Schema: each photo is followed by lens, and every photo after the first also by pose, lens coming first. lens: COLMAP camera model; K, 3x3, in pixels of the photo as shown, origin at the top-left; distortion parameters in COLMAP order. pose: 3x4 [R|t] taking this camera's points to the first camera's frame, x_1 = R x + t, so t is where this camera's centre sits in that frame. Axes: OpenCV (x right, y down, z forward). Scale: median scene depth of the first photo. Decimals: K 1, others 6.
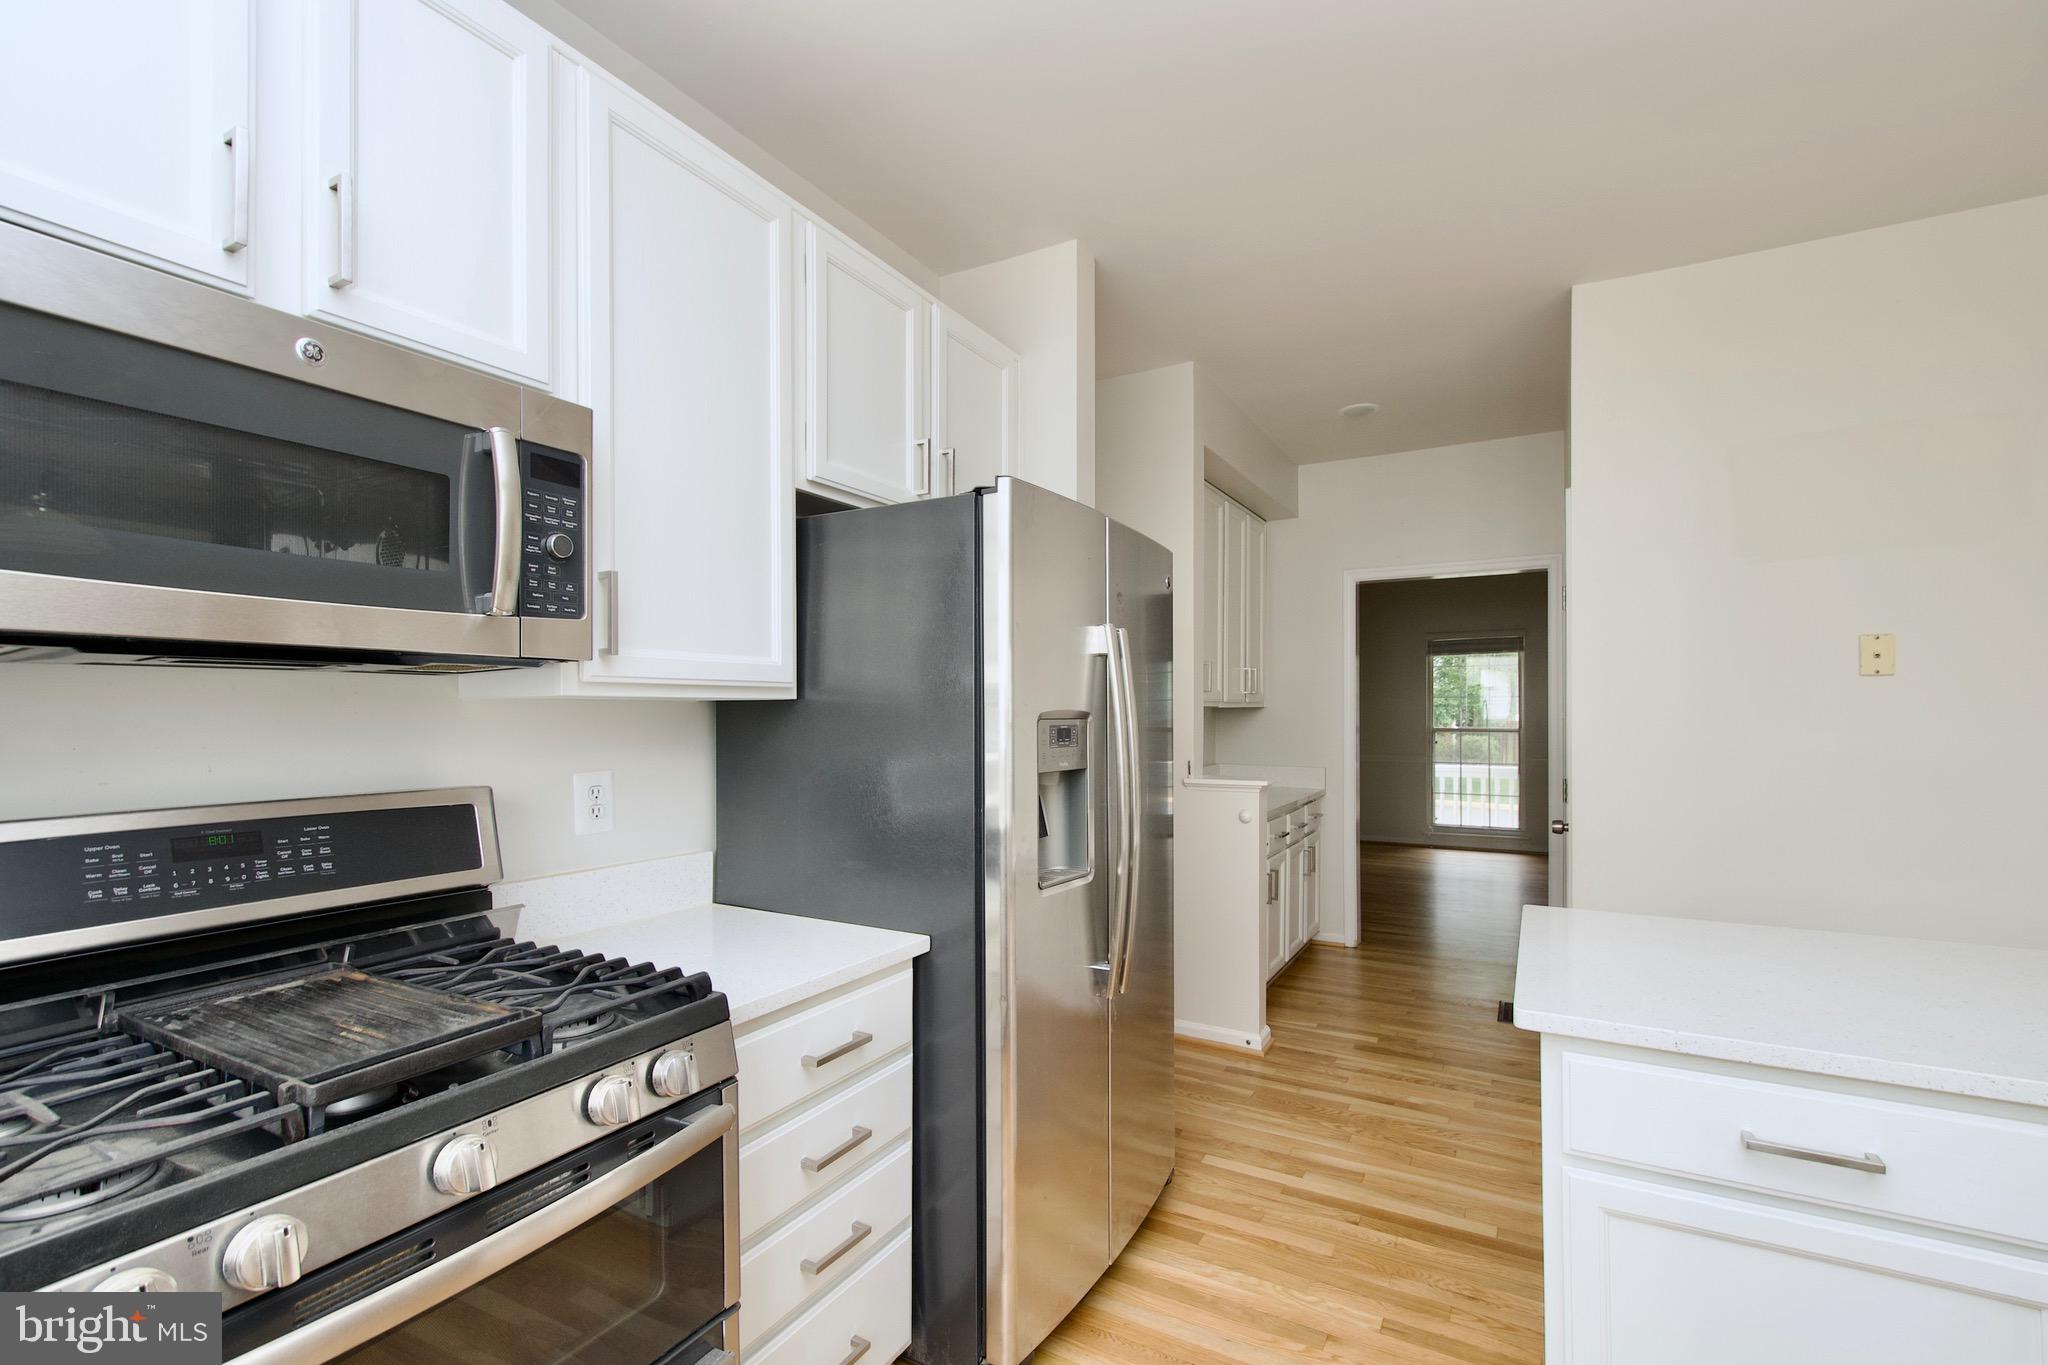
lens RADIAL K [[898.2, 0, 1041.6], [0, 898.2, 710.8], [0, 0, 1]] dist [0.011199, -0.007276]
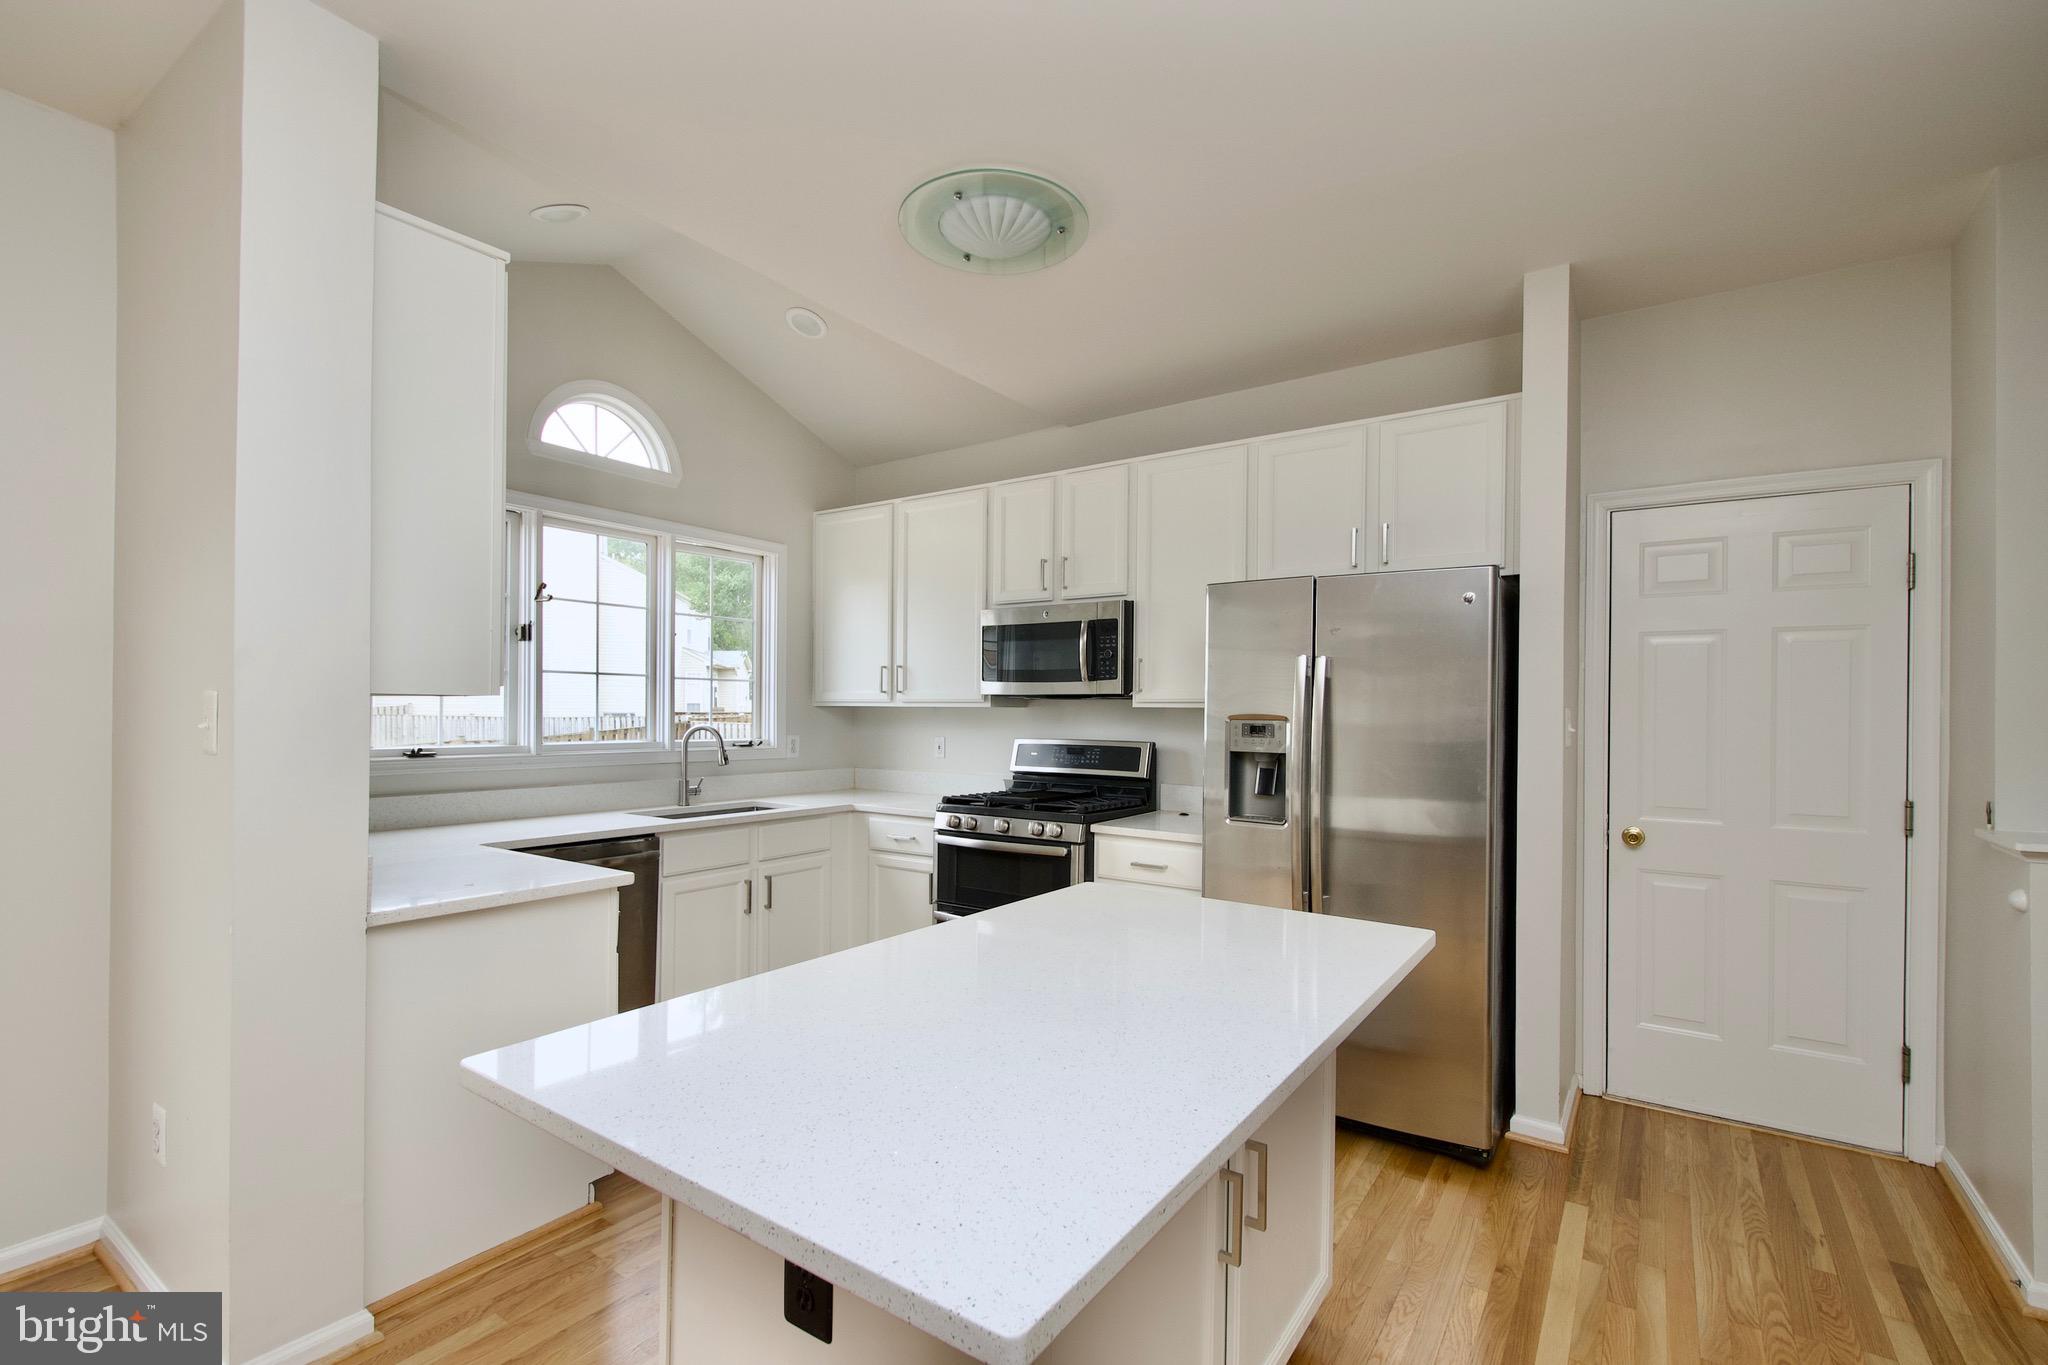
lens RADIAL K [[898.2, 0, 1041.6], [0, 898.2, 710.8], [0, 0, 1]] dist [0.011199, -0.007276]
pose [[-0.091046, 0.000316, -0.995847, 1.026661], [-0.009853, 0.999951, 0.001219, -0.003274], [0.995798, 0.009923, -0.091038, 0.477386]]
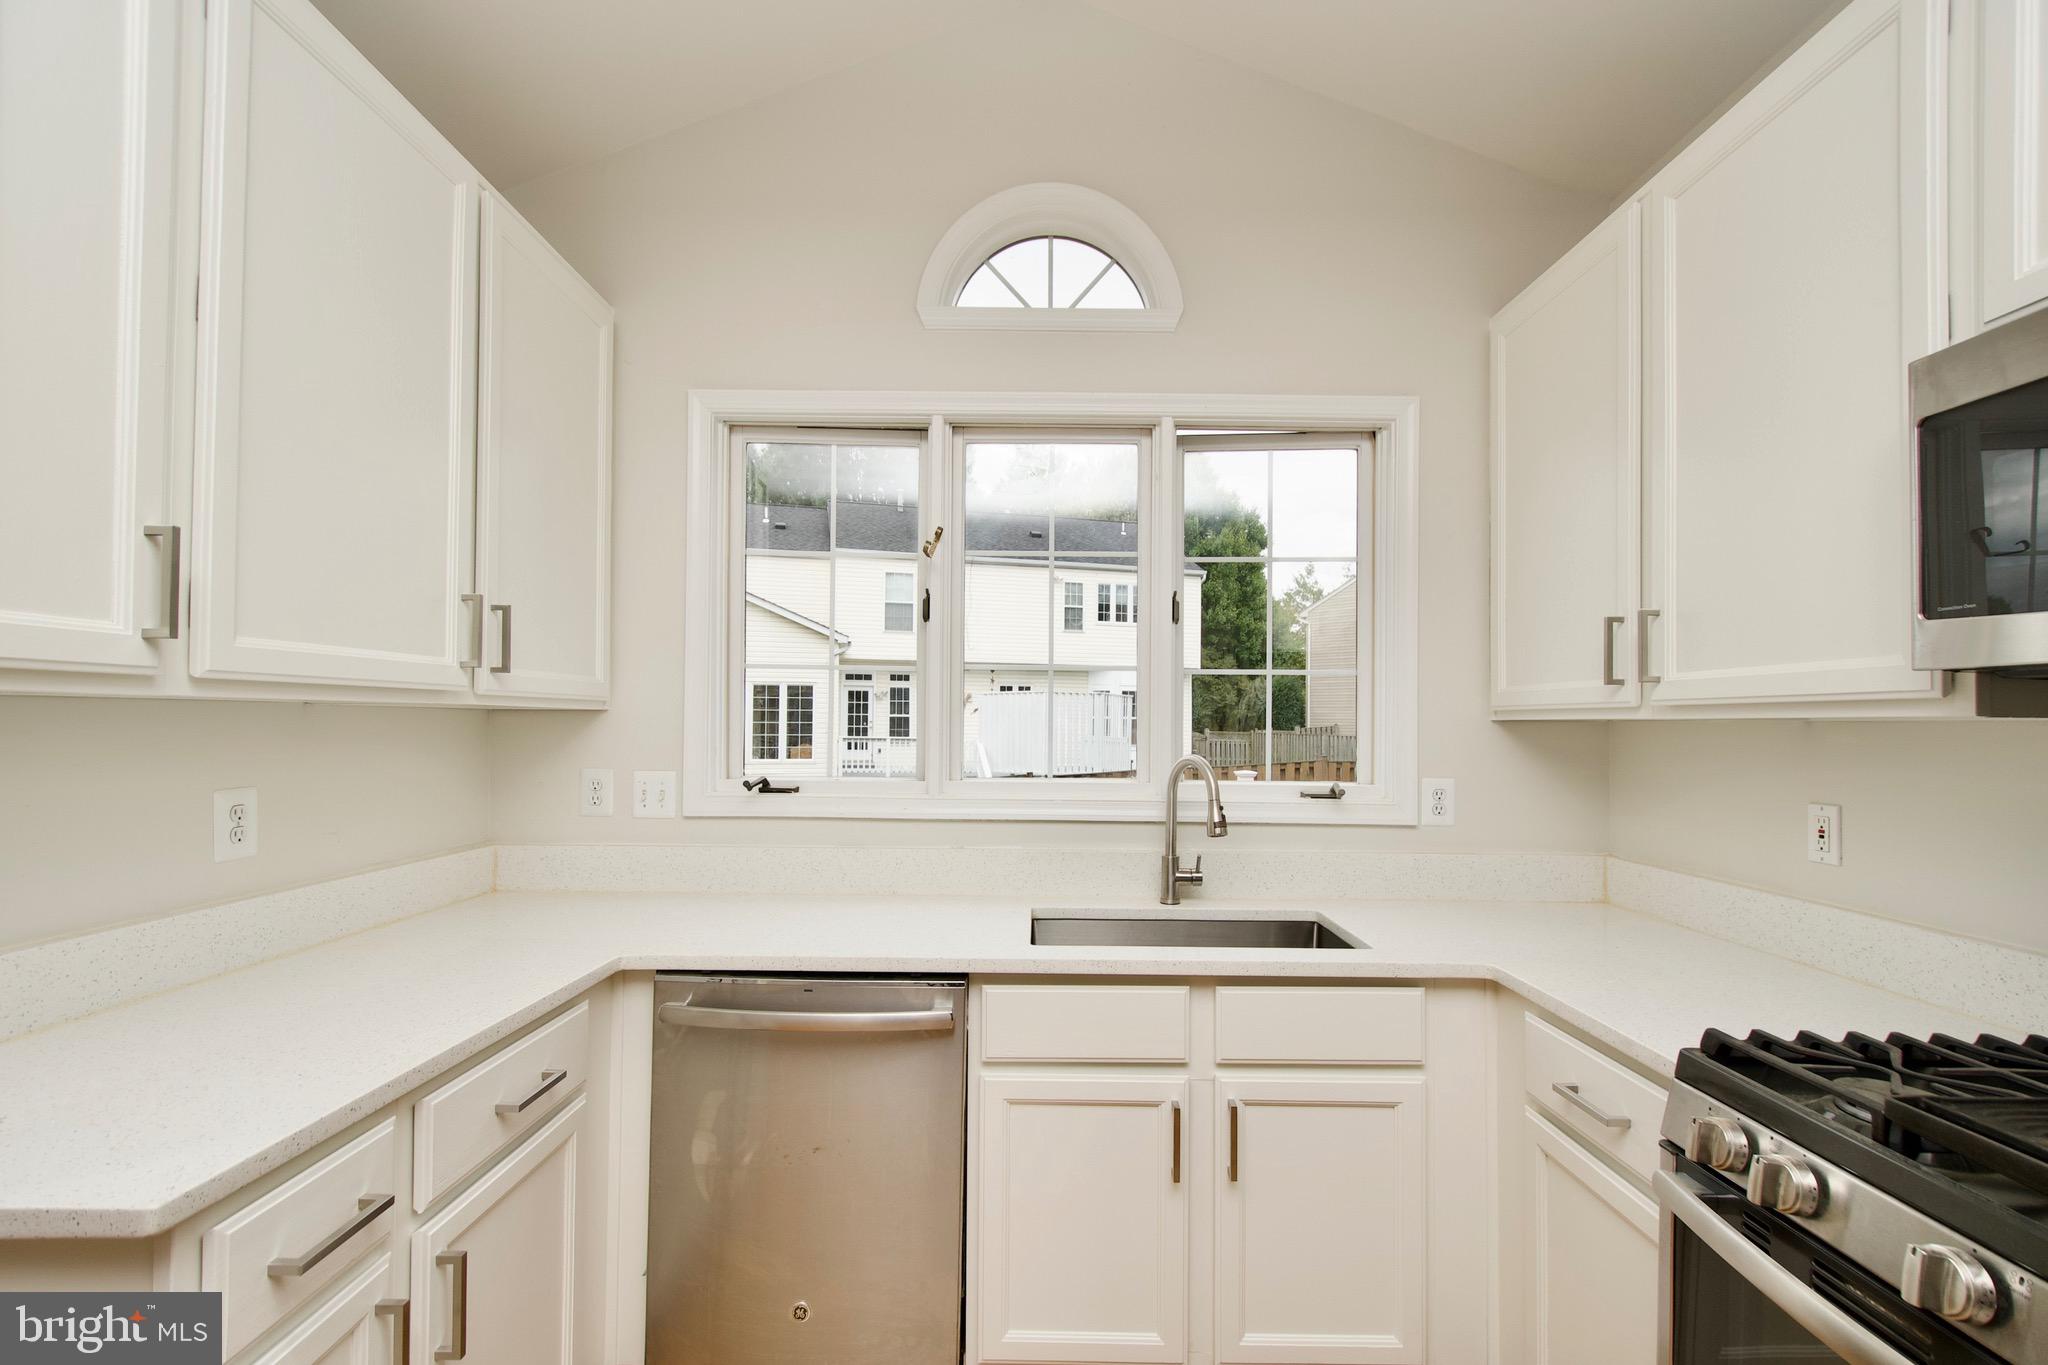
lens RADIAL K [[898.2, 0, 1041.6], [0, 898.2, 710.8], [0, 0, 1]] dist [0.011199, -0.007276]
pose [[-0.873234, -0.012045, -0.487152, 0.156444], [-0.006922, 0.999900, -0.012316, -0.001396], [0.487251, -0.007383, -0.873231, 0.409388]]
